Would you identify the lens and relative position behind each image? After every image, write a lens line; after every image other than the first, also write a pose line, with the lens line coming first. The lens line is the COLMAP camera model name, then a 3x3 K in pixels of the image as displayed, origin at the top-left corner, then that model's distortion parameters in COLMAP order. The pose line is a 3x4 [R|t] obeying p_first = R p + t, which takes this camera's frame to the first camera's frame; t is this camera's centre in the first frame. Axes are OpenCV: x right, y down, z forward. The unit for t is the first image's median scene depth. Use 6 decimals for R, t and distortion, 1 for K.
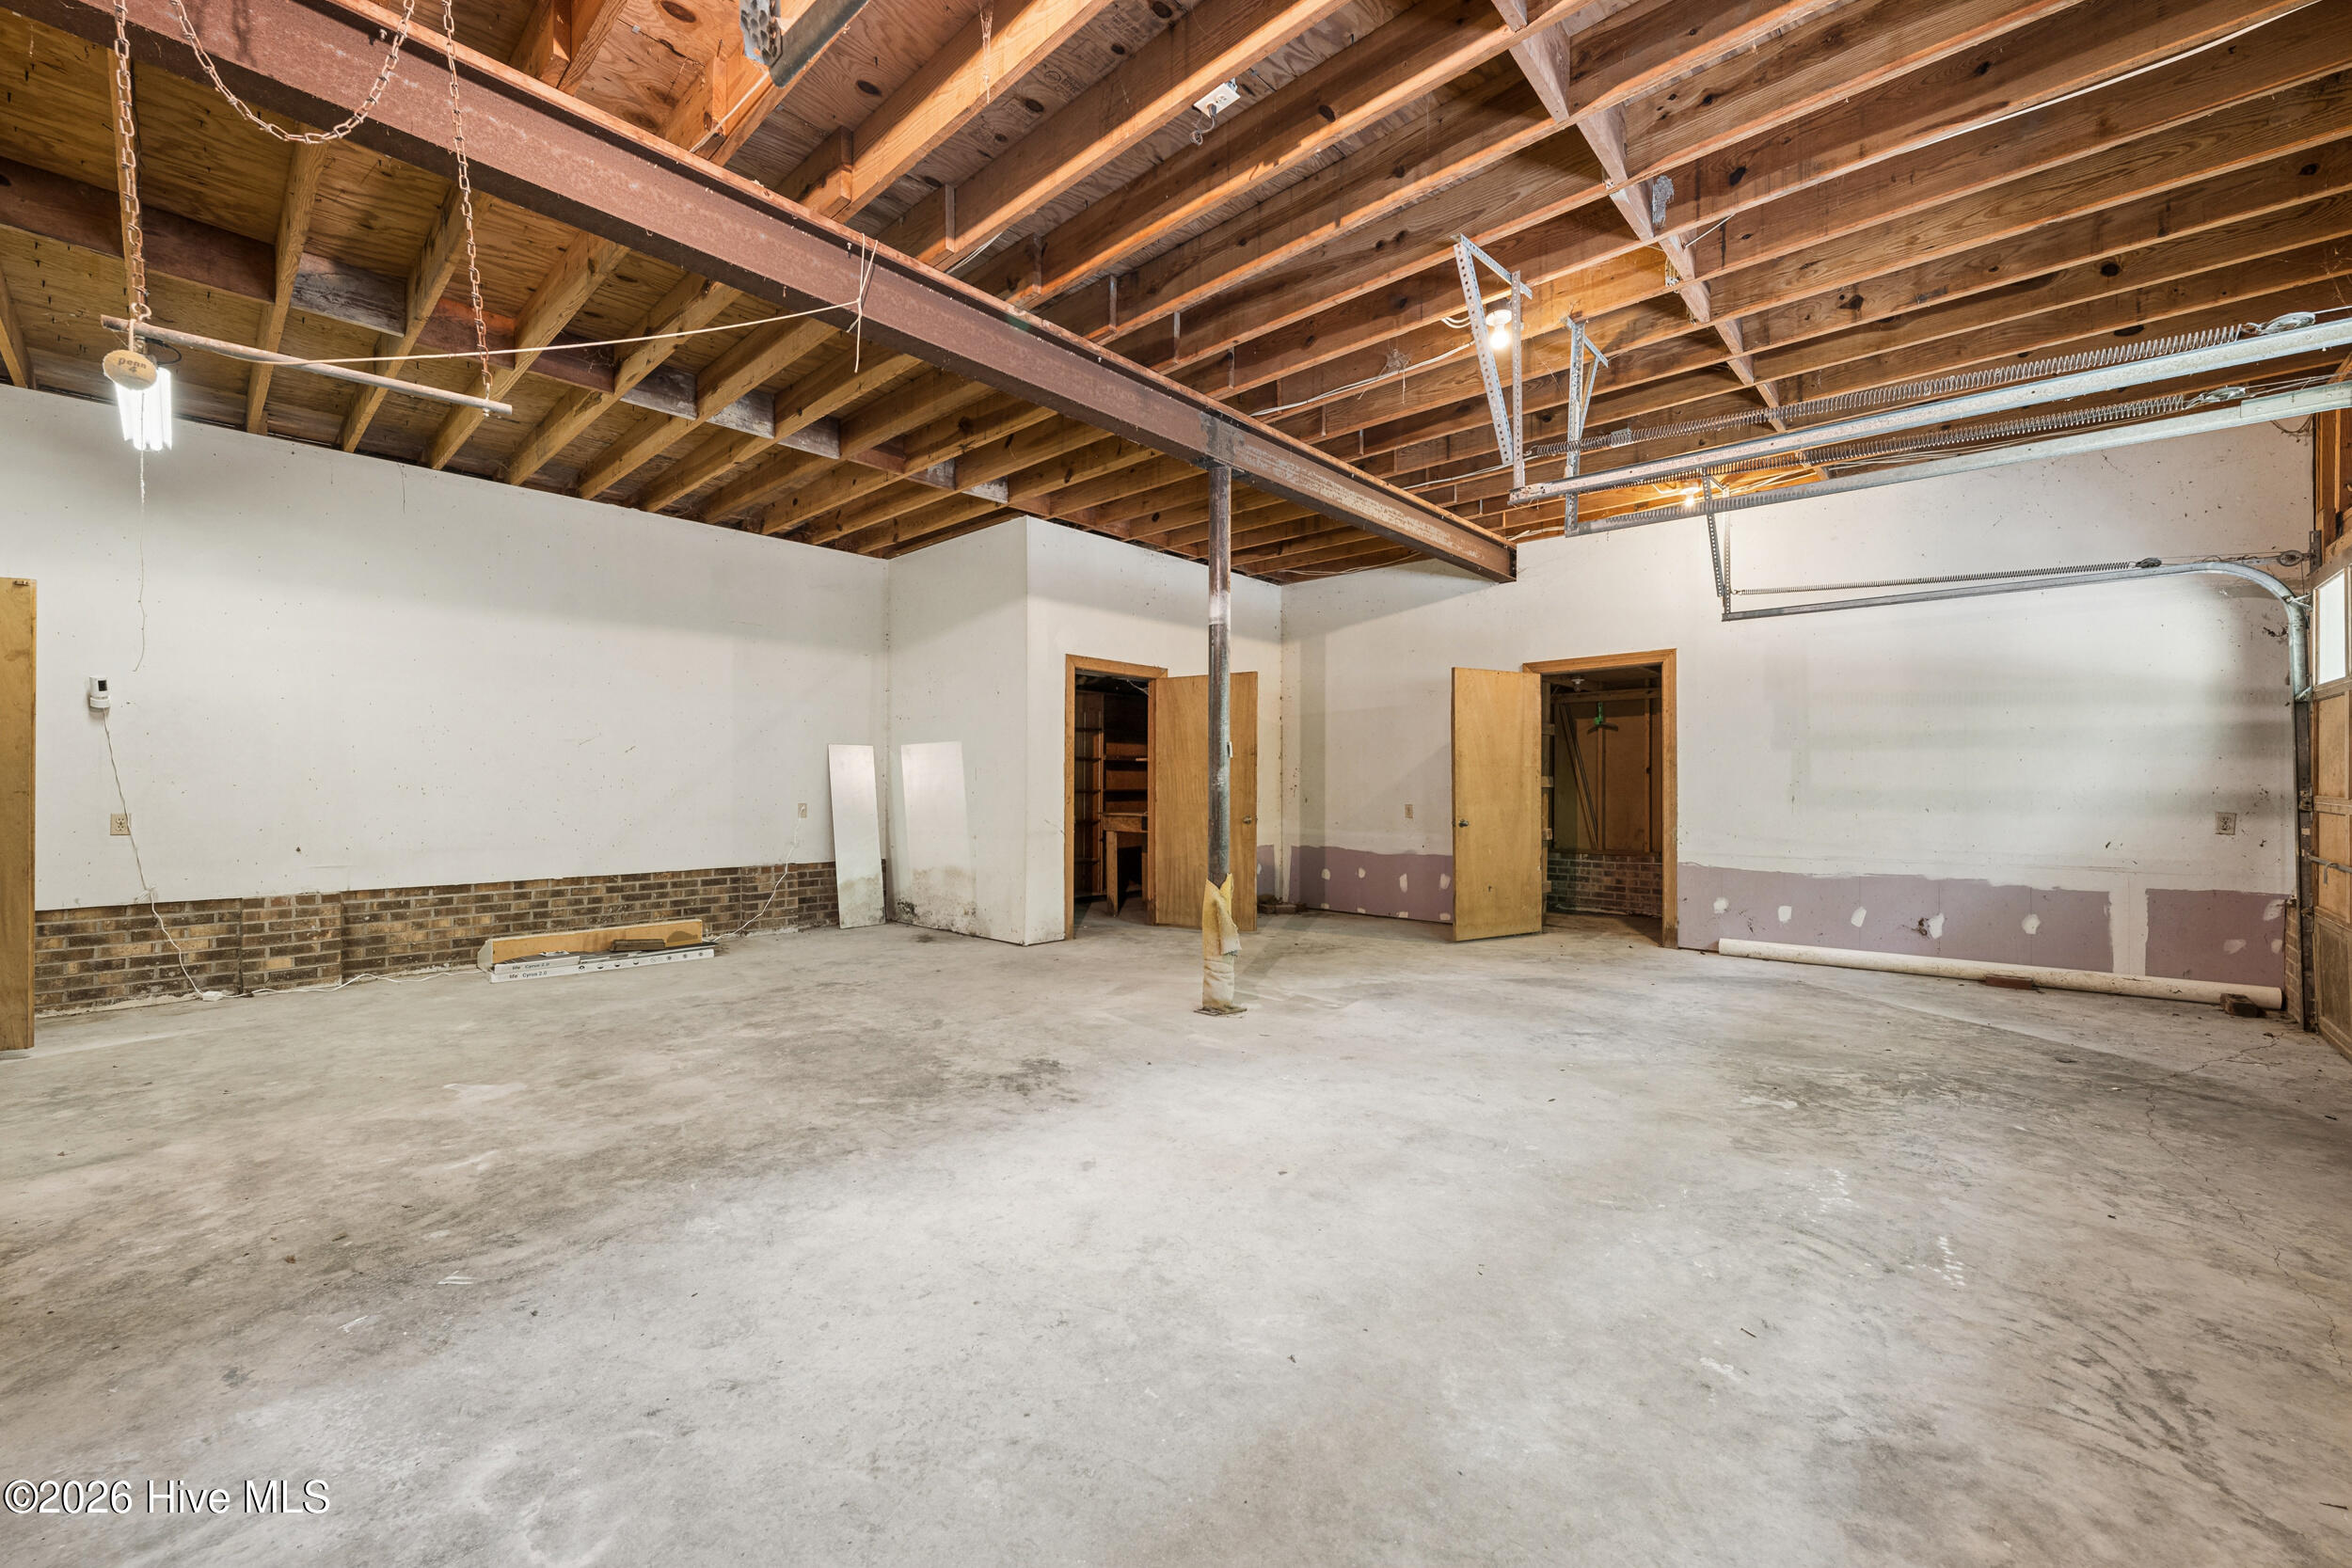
lens RADIAL K [[932.9, 0, 1171.5], [0, 932.9, 780.6], [0, 0, 1]] dist [-0.001983, 0.000144]
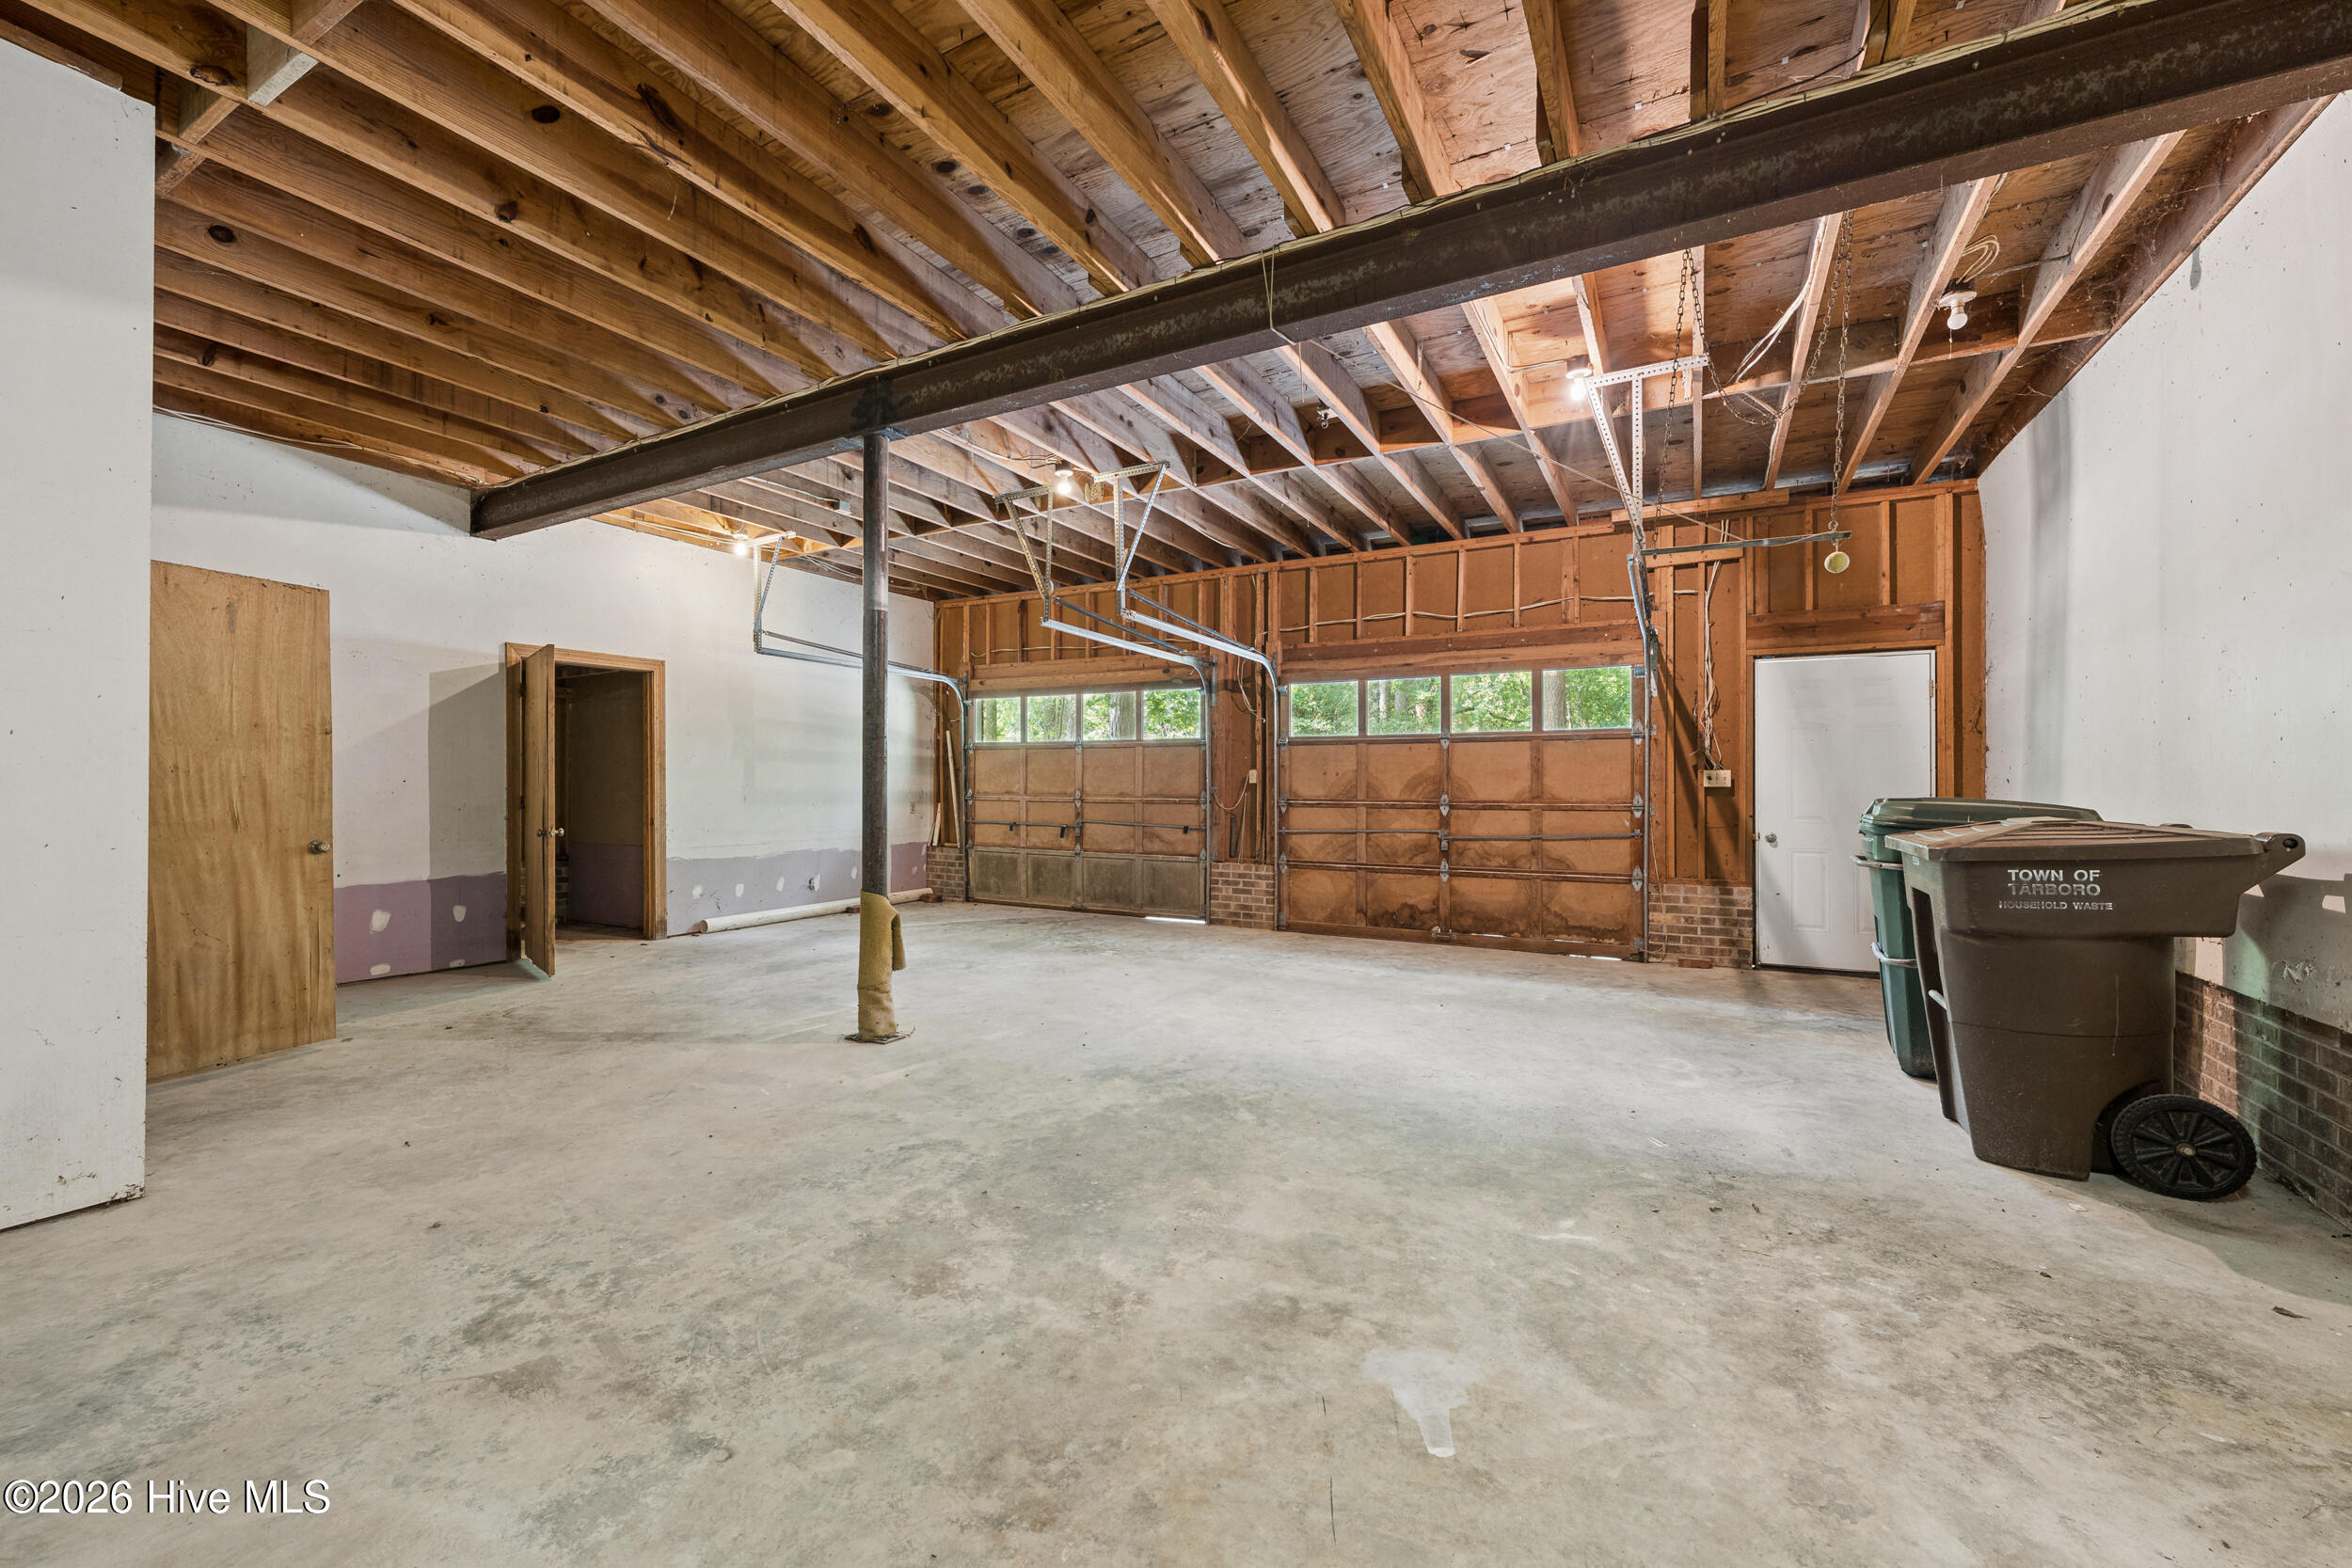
lens RADIAL K [[932.9, 0, 1173.7], [0, 932.9, 789.8], [0, 0, 1]] dist [-0.001983, 0.000144]
pose [[-0.235972, -0.003226, 0.971755, -1.303132], [-0.008987, 0.999959, 0.001137, 0.002688], [-0.971718, -0.008465, -0.235991, 1.358926]]
